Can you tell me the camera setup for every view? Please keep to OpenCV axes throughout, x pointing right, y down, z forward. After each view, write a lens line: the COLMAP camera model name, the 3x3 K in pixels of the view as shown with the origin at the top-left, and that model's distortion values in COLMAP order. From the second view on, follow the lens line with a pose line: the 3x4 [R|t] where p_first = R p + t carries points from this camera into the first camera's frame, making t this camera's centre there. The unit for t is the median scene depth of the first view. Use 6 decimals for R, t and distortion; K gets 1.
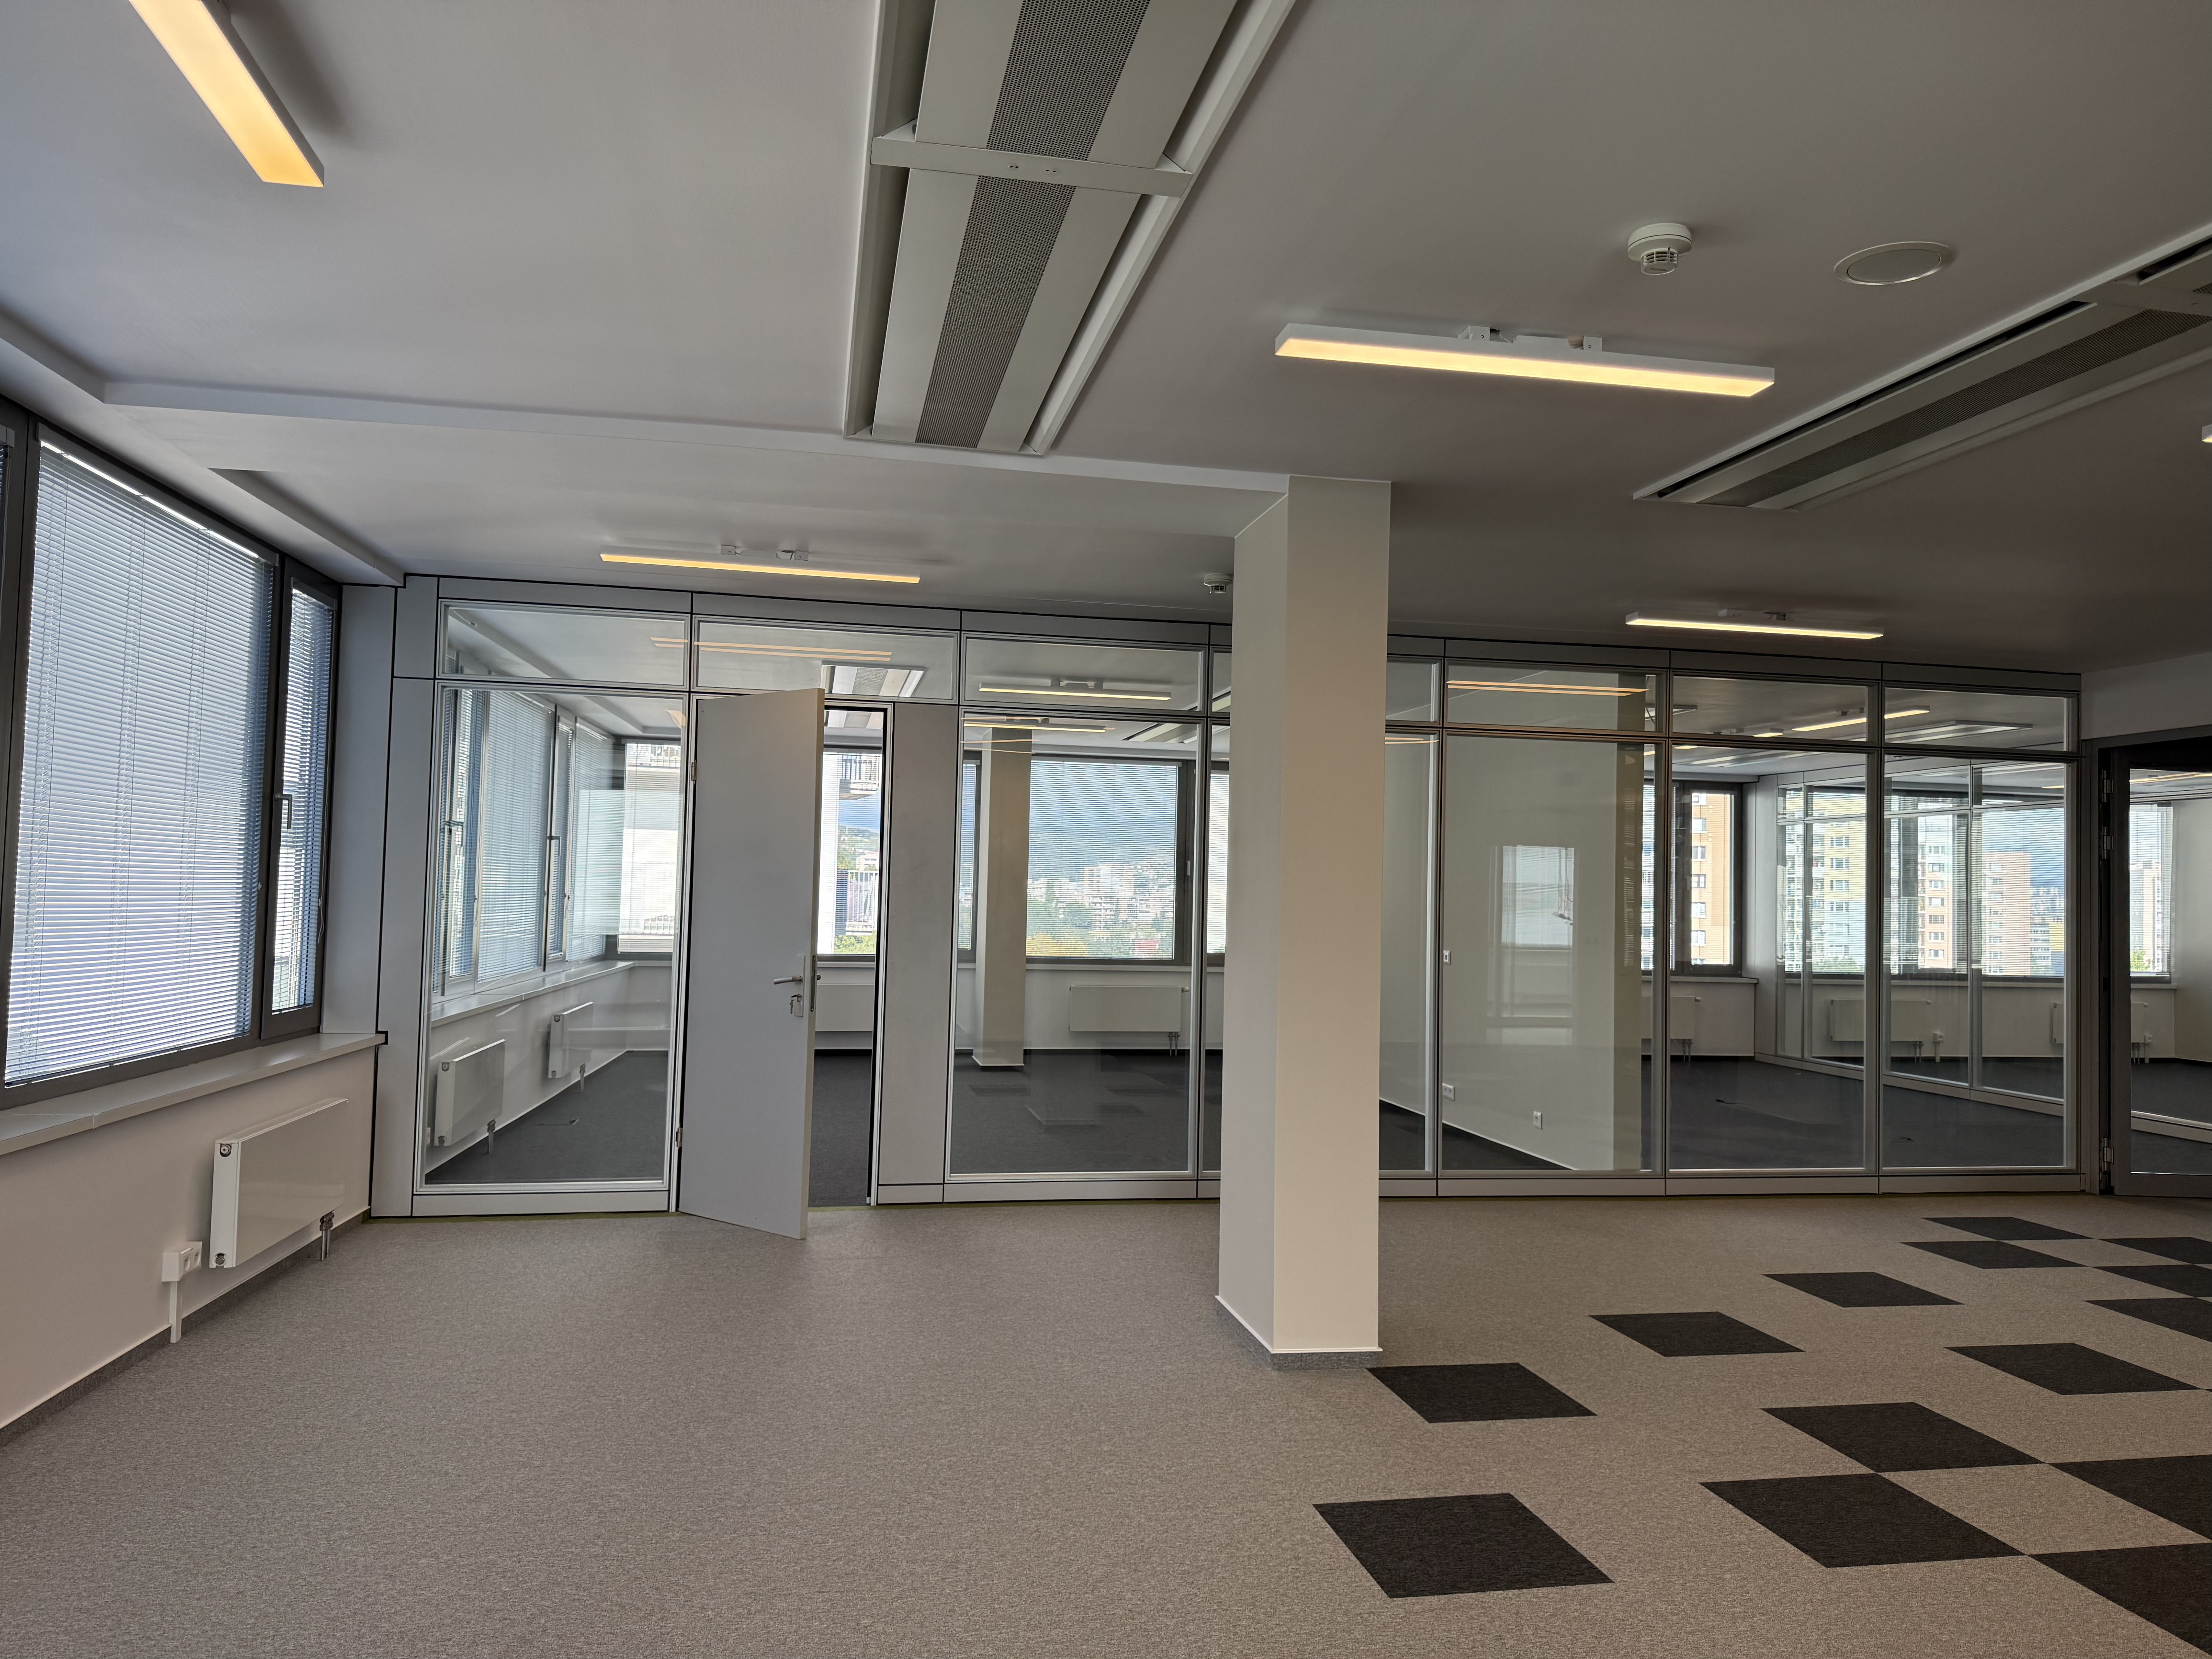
lens RADIAL K [[1490.6, 0, 1106.0], [0, 1490.6, 829.5], [0, 0, 1]] dist [0.006819, 0.000804]
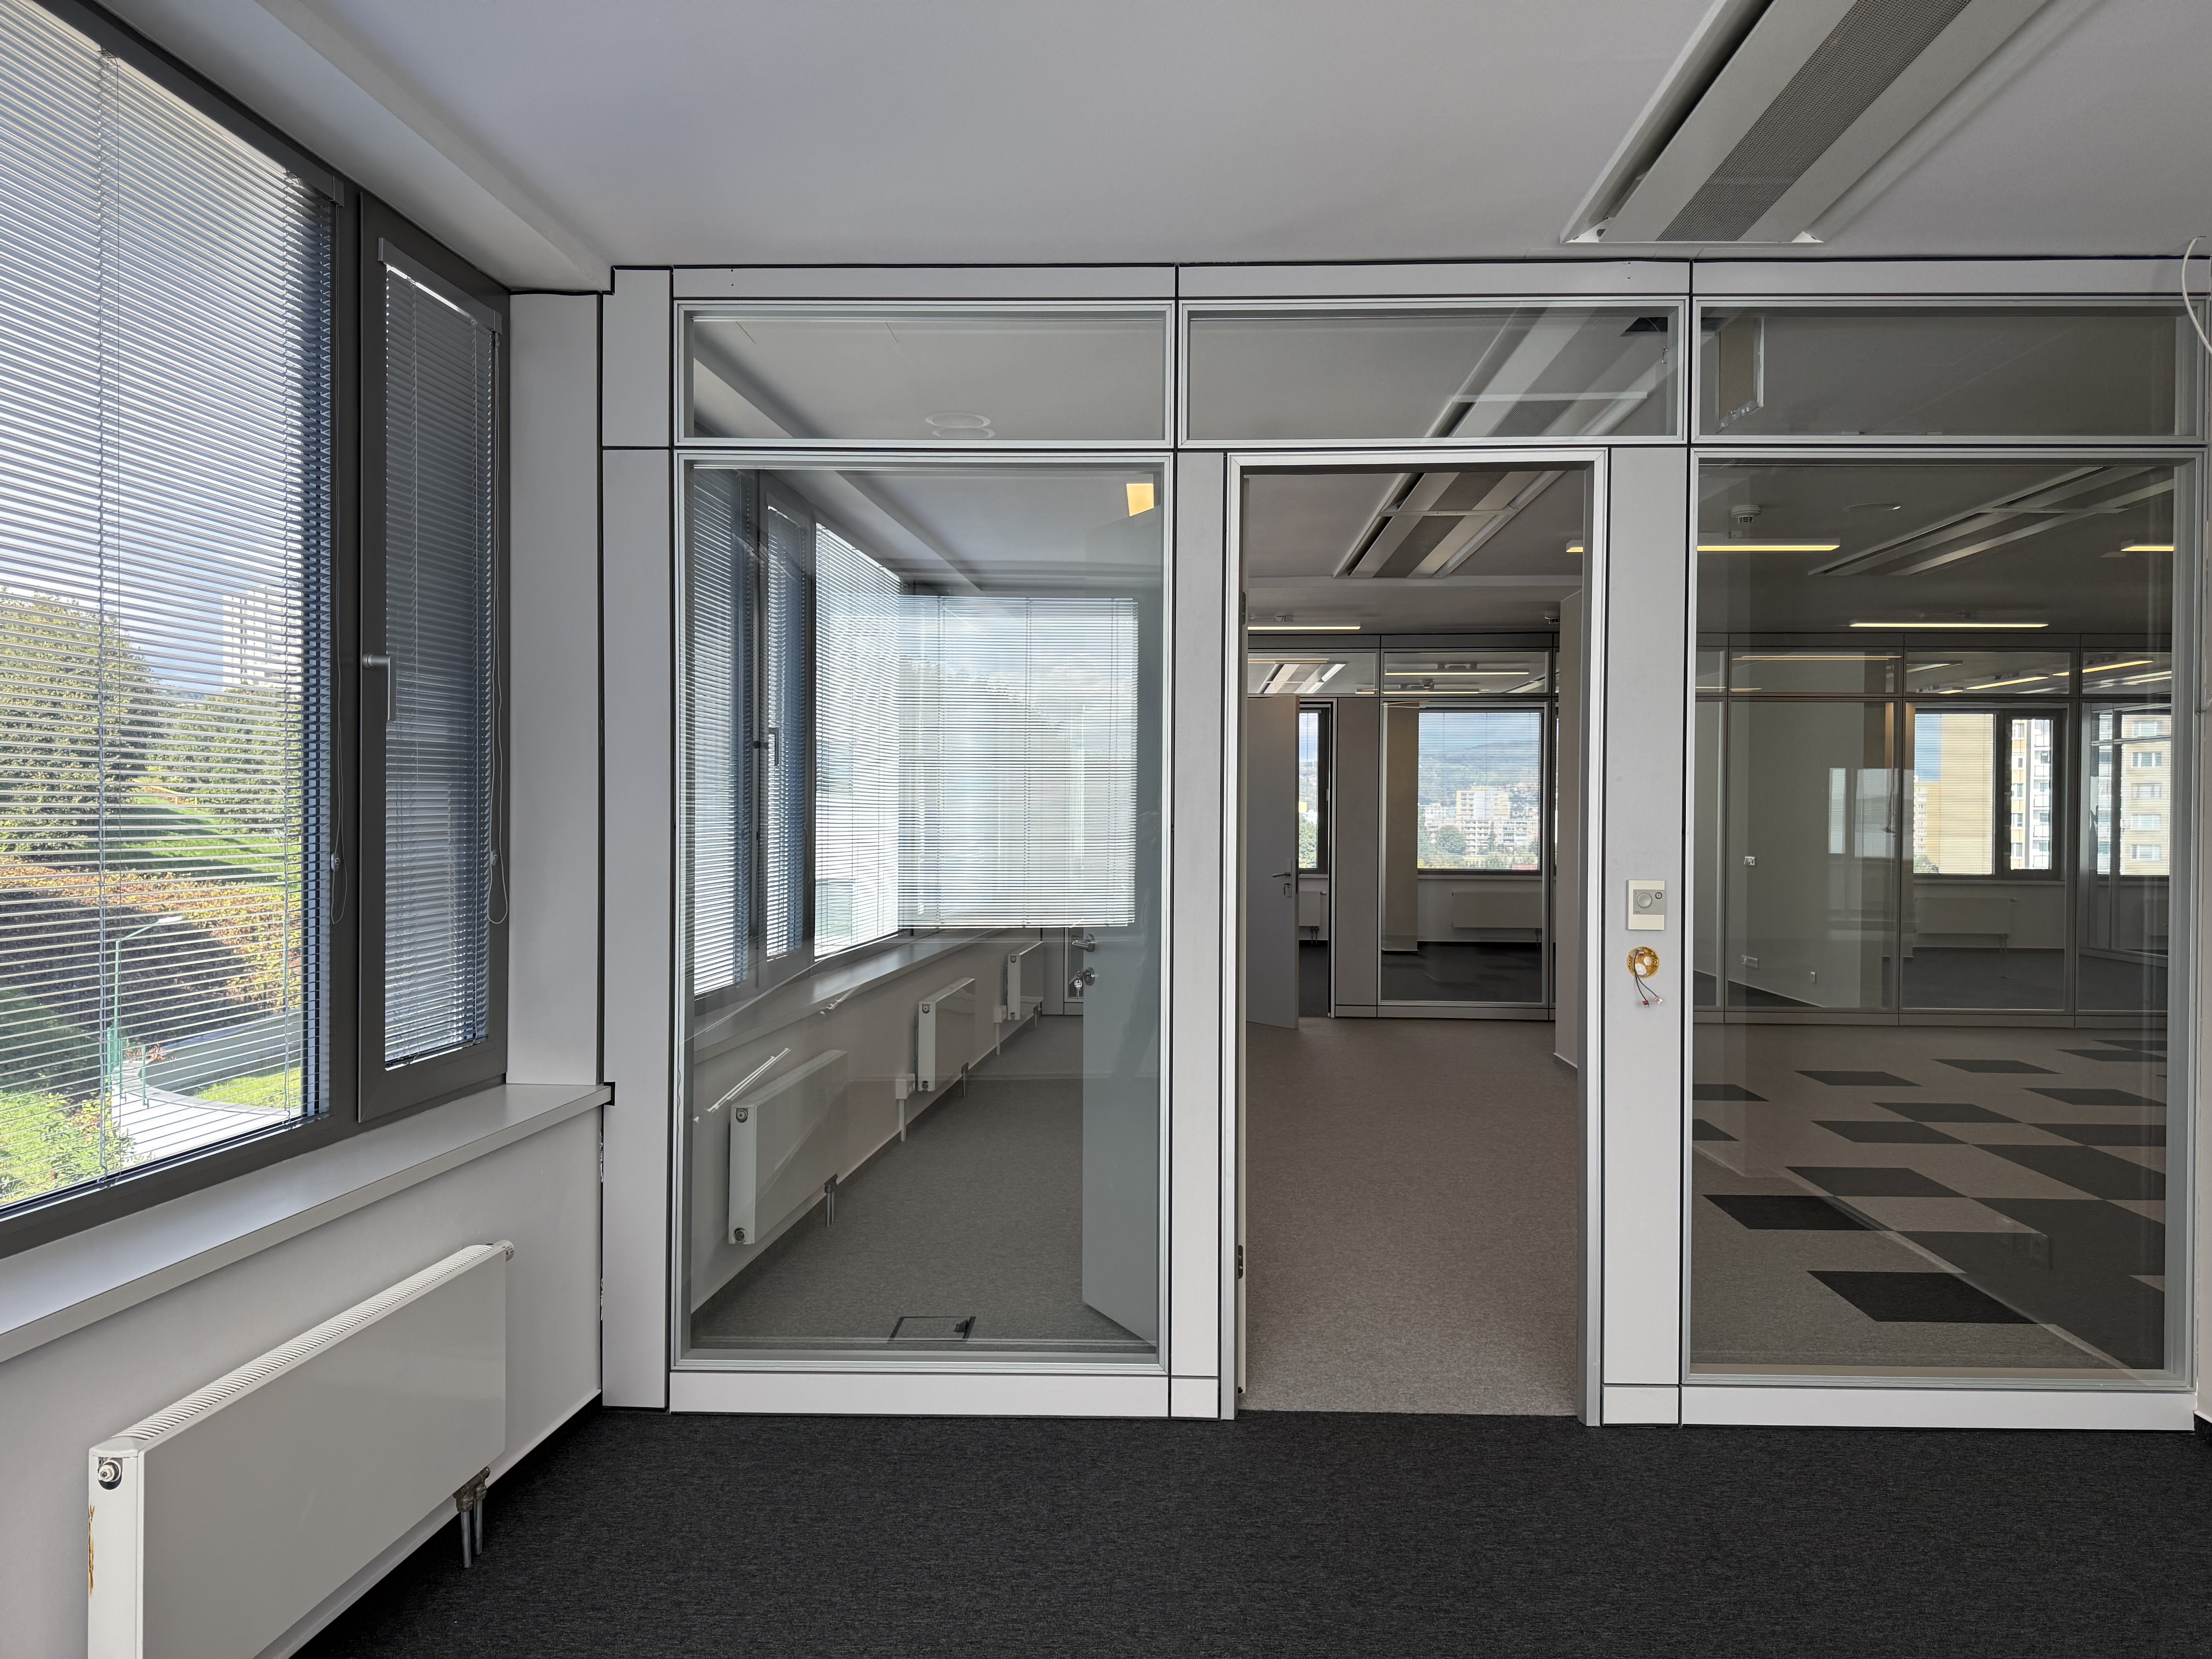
lens RADIAL K [[1490.6, 0, 1106.0], [0, 1490.6, 829.5], [0, 0, 1]] dist [0.006819, 0.000804]
pose [[0.969782, -0.018344, -0.243284, -0.002997], [0.030123, 0.998542, 0.044786, -0.020477], [0.242108, -0.050761, 0.968921, -0.447774]]
